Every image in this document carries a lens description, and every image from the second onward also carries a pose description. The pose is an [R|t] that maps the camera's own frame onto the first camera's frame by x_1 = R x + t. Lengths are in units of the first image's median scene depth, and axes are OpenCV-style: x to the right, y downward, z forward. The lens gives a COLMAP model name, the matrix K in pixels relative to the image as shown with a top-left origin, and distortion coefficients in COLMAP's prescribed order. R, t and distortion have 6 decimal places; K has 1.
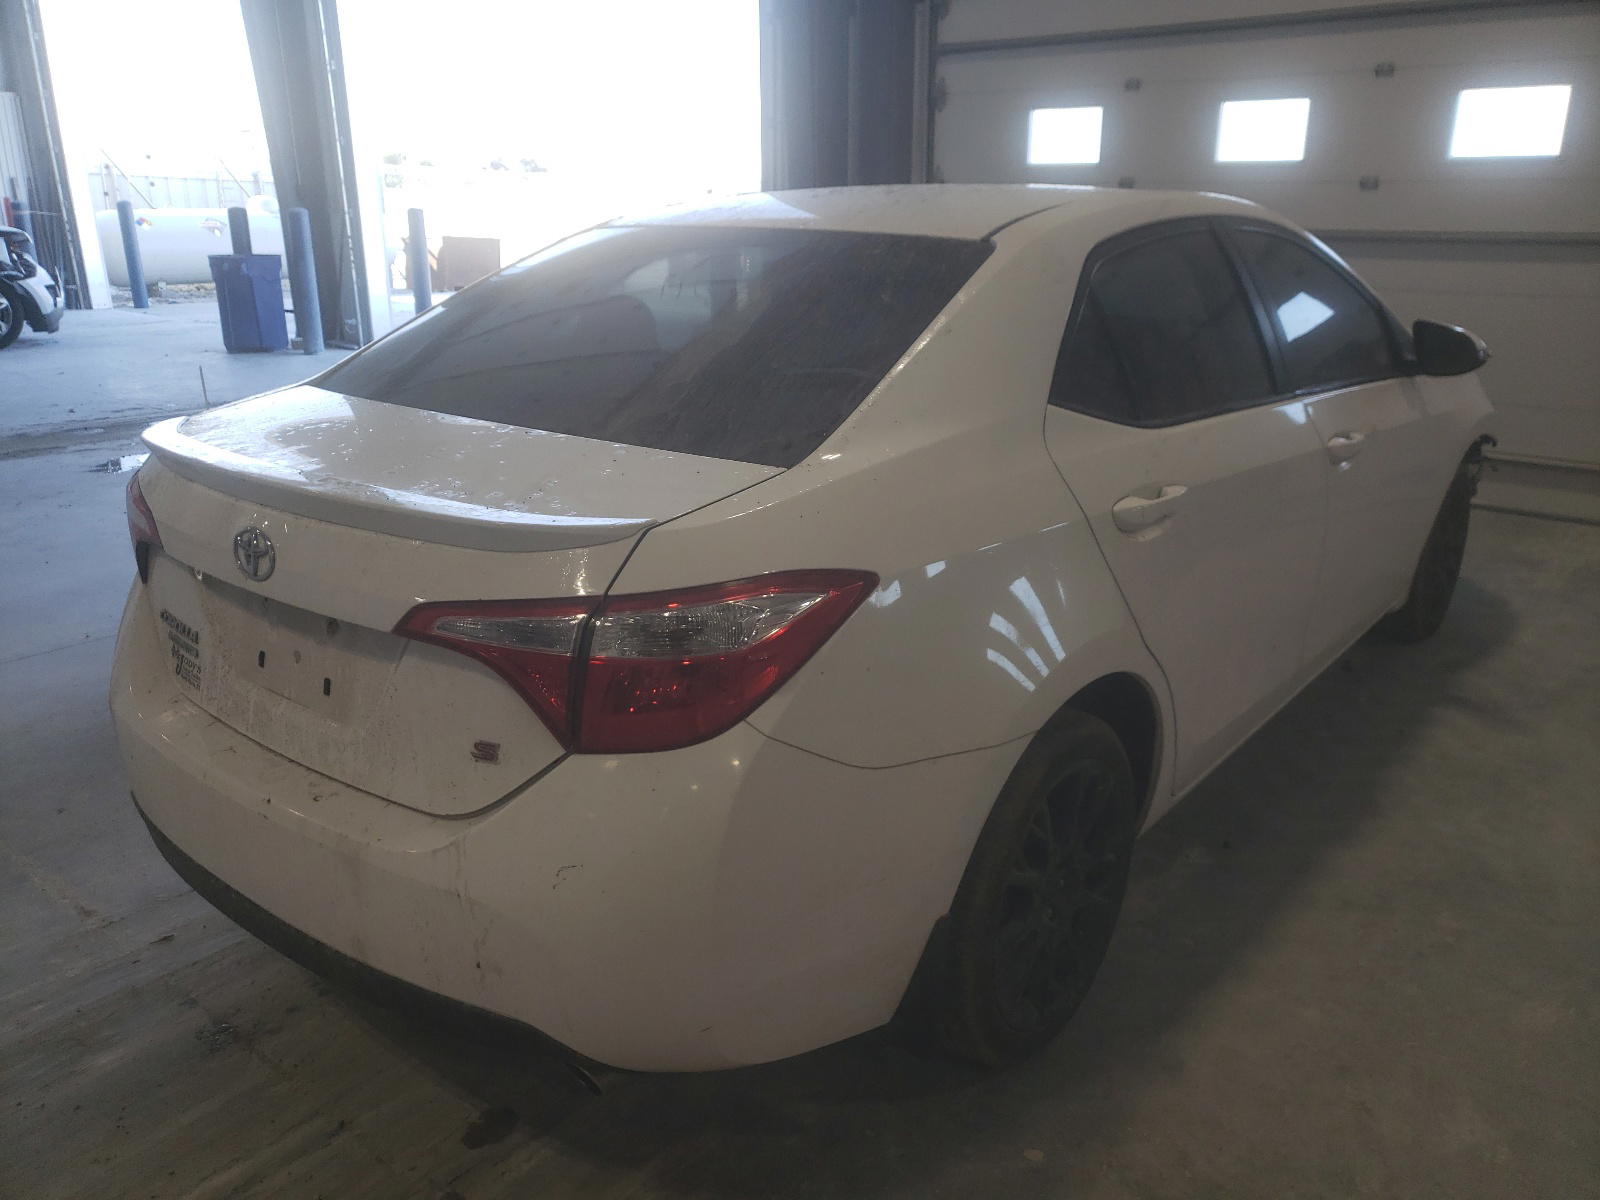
lens RADIAL K [[1212.7, 0, 800.0], [0, 1212.7, 600.0], [0, 0, 1]] dist [0.005810, -0.000676]
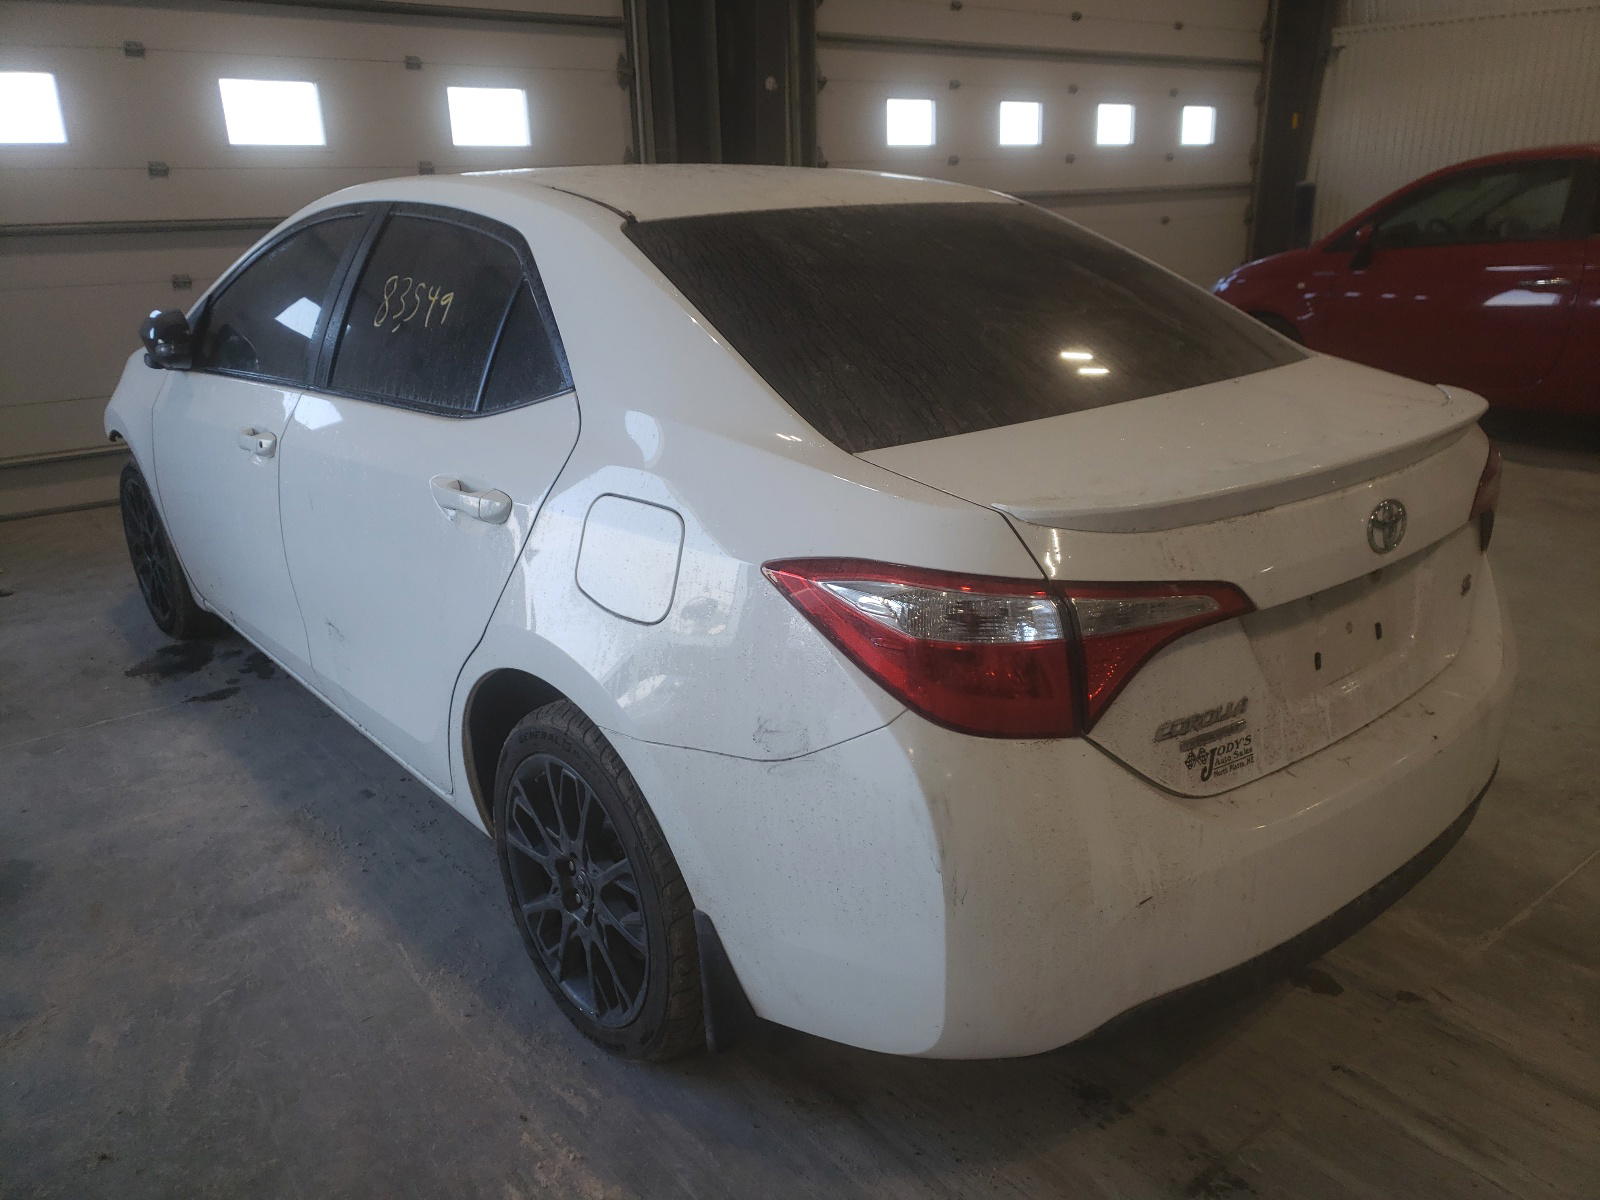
lens RADIAL K [[1207.3, 0, 799.6], [0, 1207.3, 611.1], [0, 0, 1]] dist [0.097670, -0.092294]
pose [[0.191332, -0.334921, 0.922616, -1.058783], [0.328608, 0.907595, 0.261321, -0.280878], [-0.924883, 0.253180, 0.283710, 0.833556]]
